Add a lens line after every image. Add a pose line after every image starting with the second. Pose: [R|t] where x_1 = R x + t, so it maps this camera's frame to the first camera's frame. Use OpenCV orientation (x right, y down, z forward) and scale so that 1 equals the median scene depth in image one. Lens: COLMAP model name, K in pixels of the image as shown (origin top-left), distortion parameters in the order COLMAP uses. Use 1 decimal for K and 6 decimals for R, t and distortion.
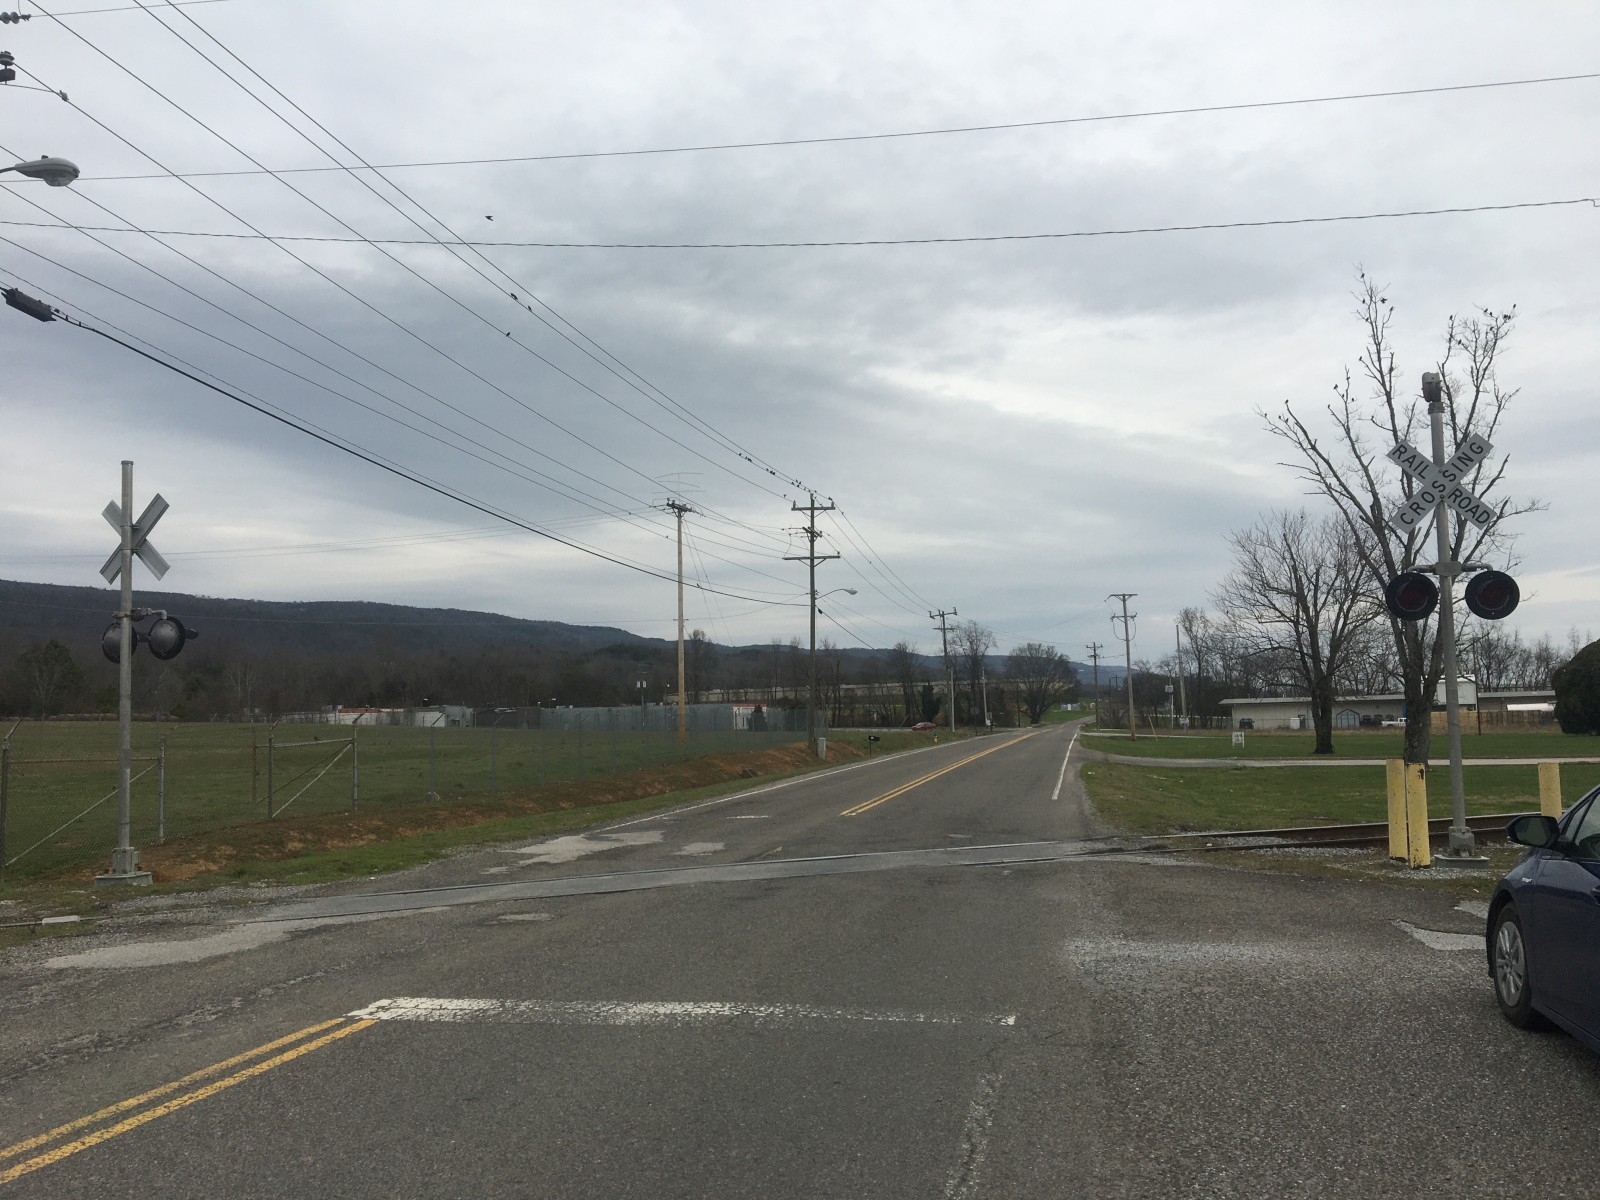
lens RADIAL K [[1362.1, 0, 784.0], [0, 1362.1, 604.5], [0, 0, 1]] dist [0.109872, -0.171188]
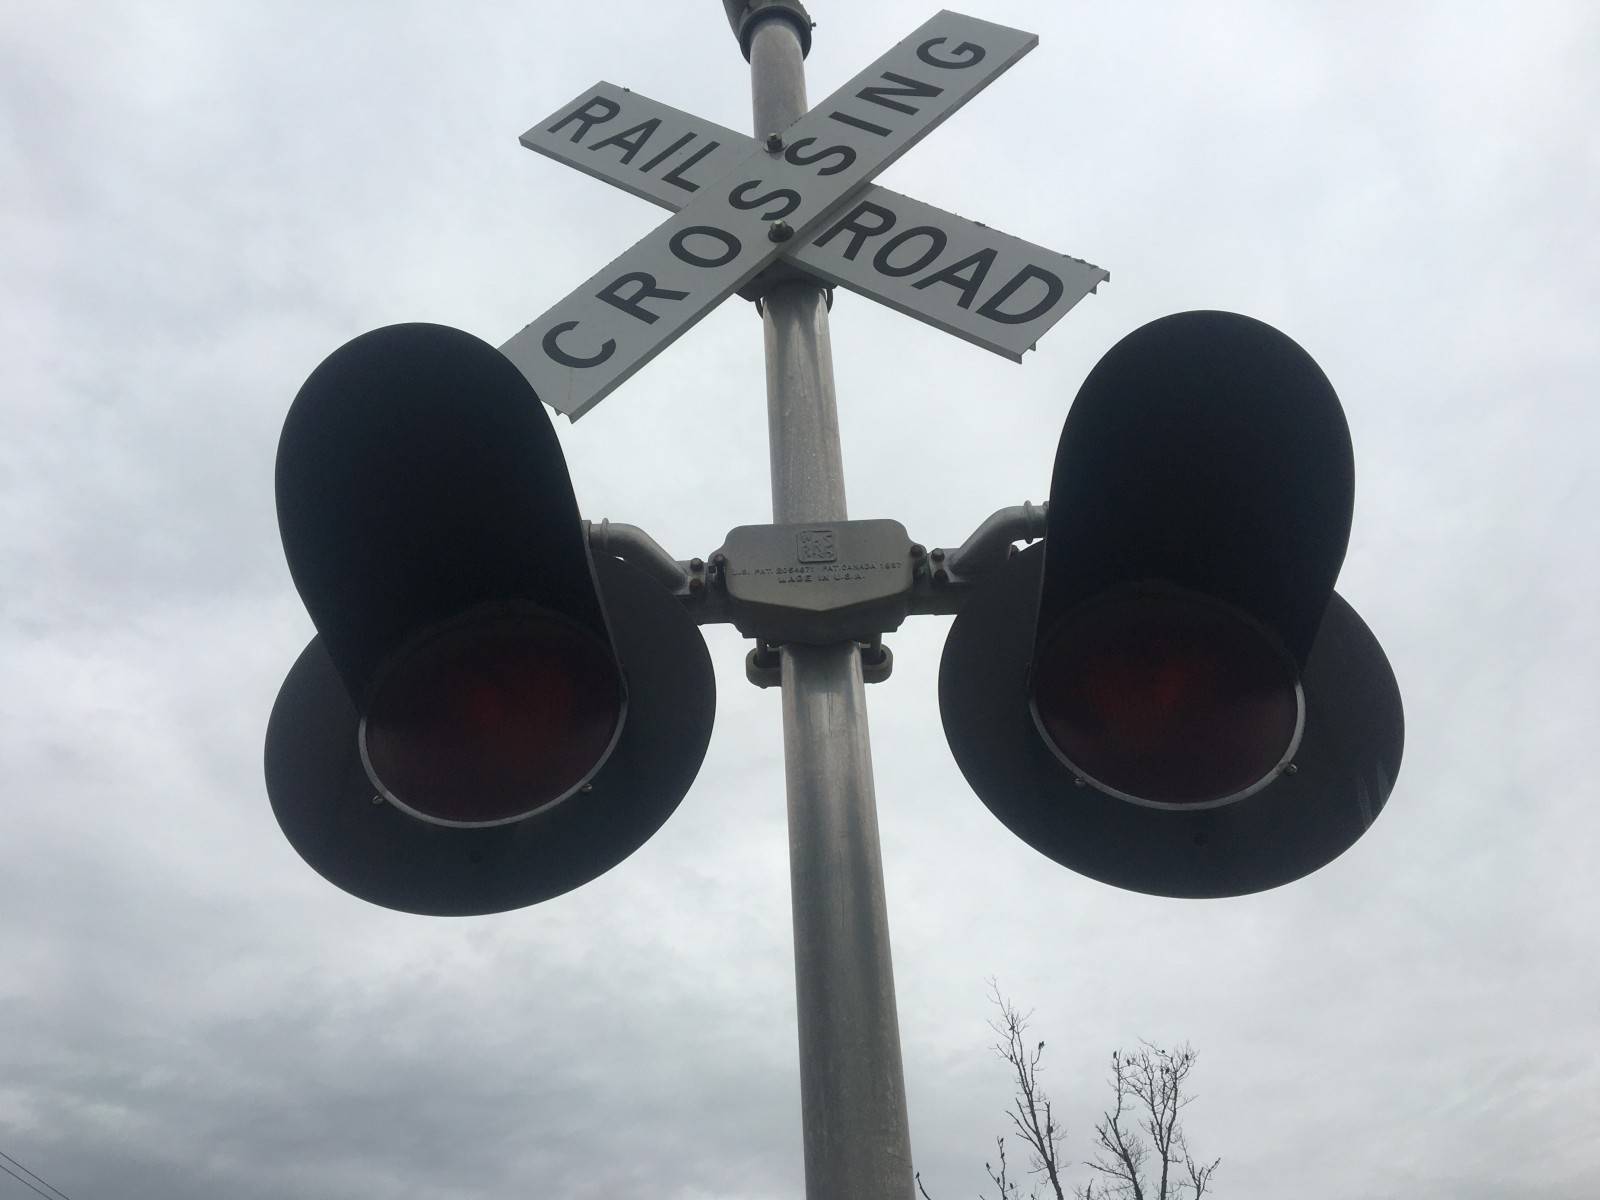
lens RADIAL K [[1362.1, 0, 784.0], [0, 1362.1, 604.5], [0, 0, 1]] dist [0.109872, -0.171188]
pose [[0.979362, 0.106017, 0.172077, 0.091390], [0.011843, 0.819821, -0.572497, 0.009942], [-0.201767, 0.562720, 0.801646, 0.180843]]
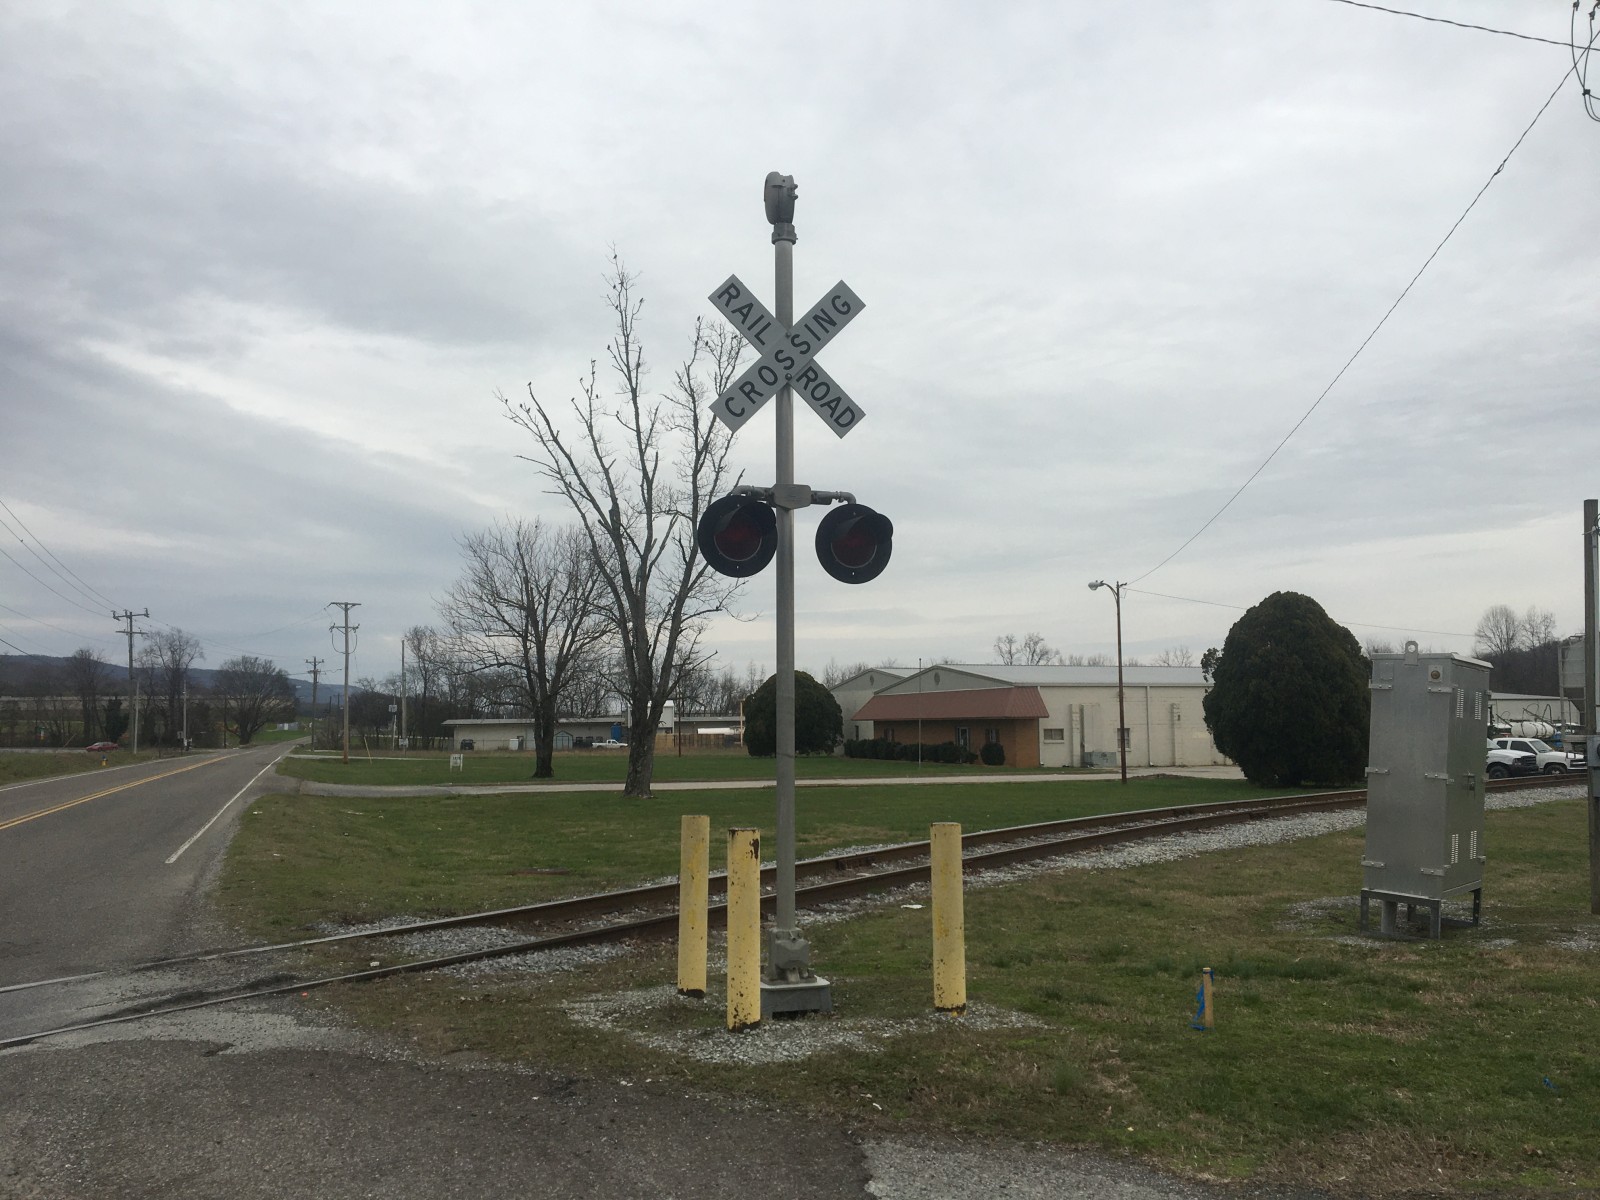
lens RADIAL K [[1362.1, 0, 784.0], [0, 1362.1, 604.5], [0, 0, 1]] dist [0.109872, -0.171188]
pose [[0.853364, 0.062948, 0.517501, 0.034715], [-0.055237, 0.998013, -0.030311, 0.007910], [-0.518381, -0.002719, 0.855146, 0.099266]]
